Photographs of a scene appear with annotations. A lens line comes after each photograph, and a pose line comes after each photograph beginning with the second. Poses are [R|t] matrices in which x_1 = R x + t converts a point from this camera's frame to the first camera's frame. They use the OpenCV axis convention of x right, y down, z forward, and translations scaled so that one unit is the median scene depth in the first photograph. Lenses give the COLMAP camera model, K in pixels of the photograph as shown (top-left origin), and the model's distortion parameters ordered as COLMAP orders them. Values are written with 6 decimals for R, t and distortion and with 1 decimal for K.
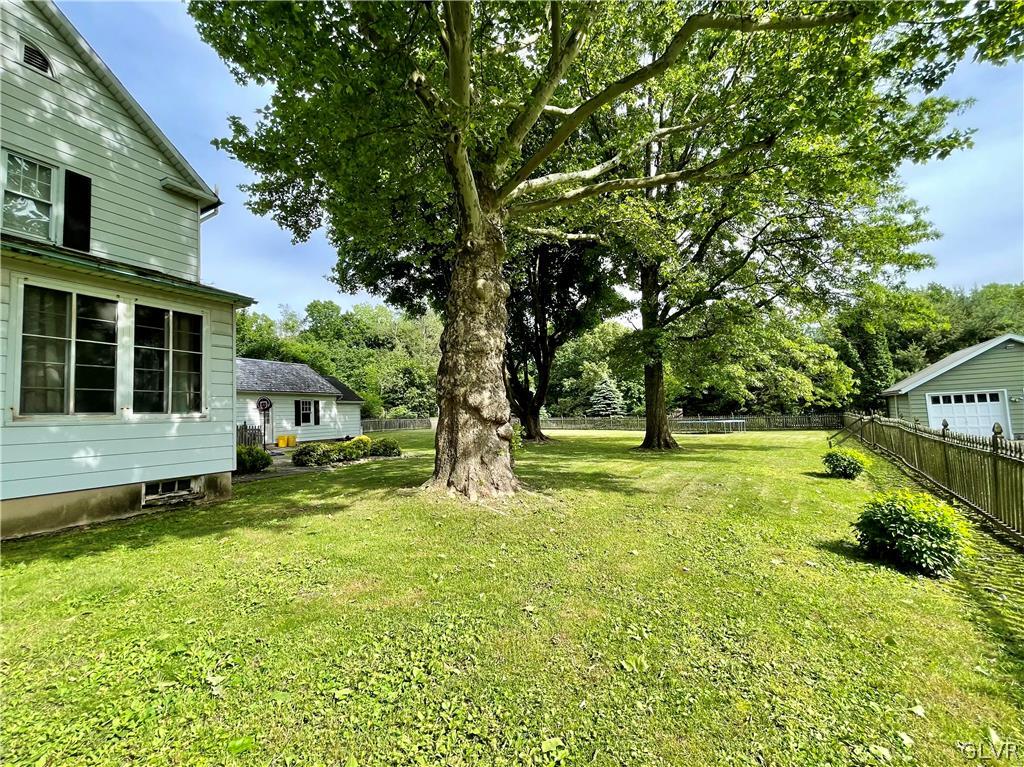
lens RADIAL K [[435.8, 0, 511.6], [0, 435.8, 384.8], [0, 0, 1]] dist [-0.000871, -0.000138]
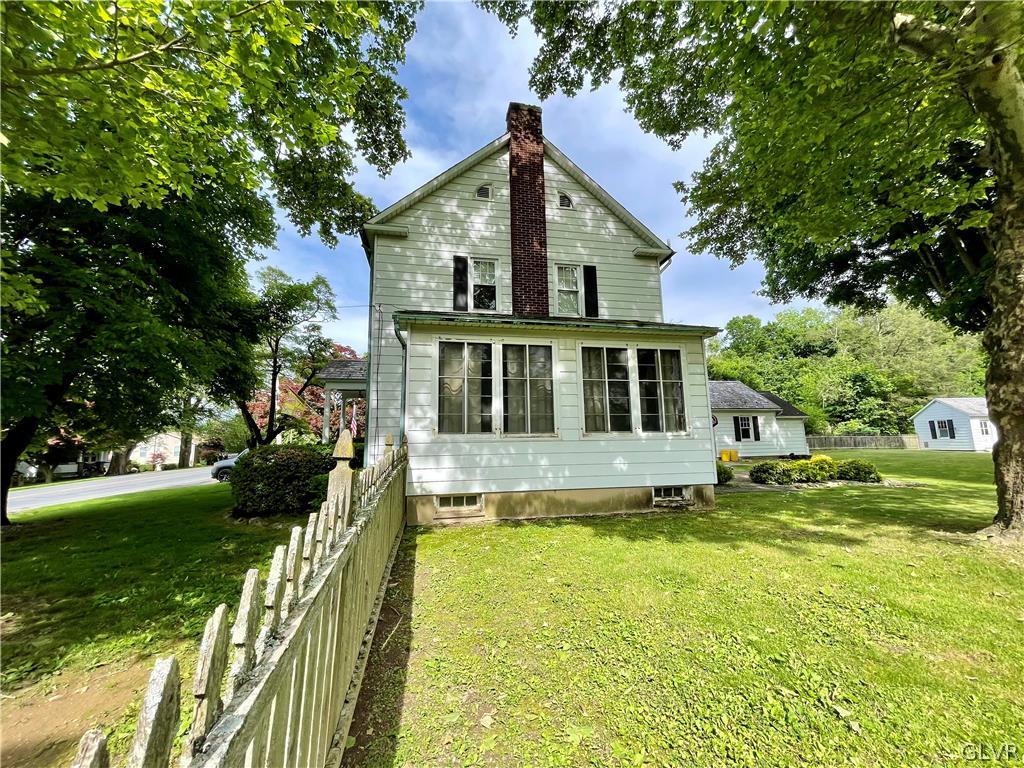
lens RADIAL K [[414.1, 0, 514.4], [0, 414.1, 384.3], [0, 0, 1]] dist [-0.003440, 0.000254]
pose [[0.610063, -0.079359, -0.788369, -0.088164], [0.048869, 0.996846, -0.062529, -0.013890], [0.790845, -0.000381, 0.612017, -0.047972]]
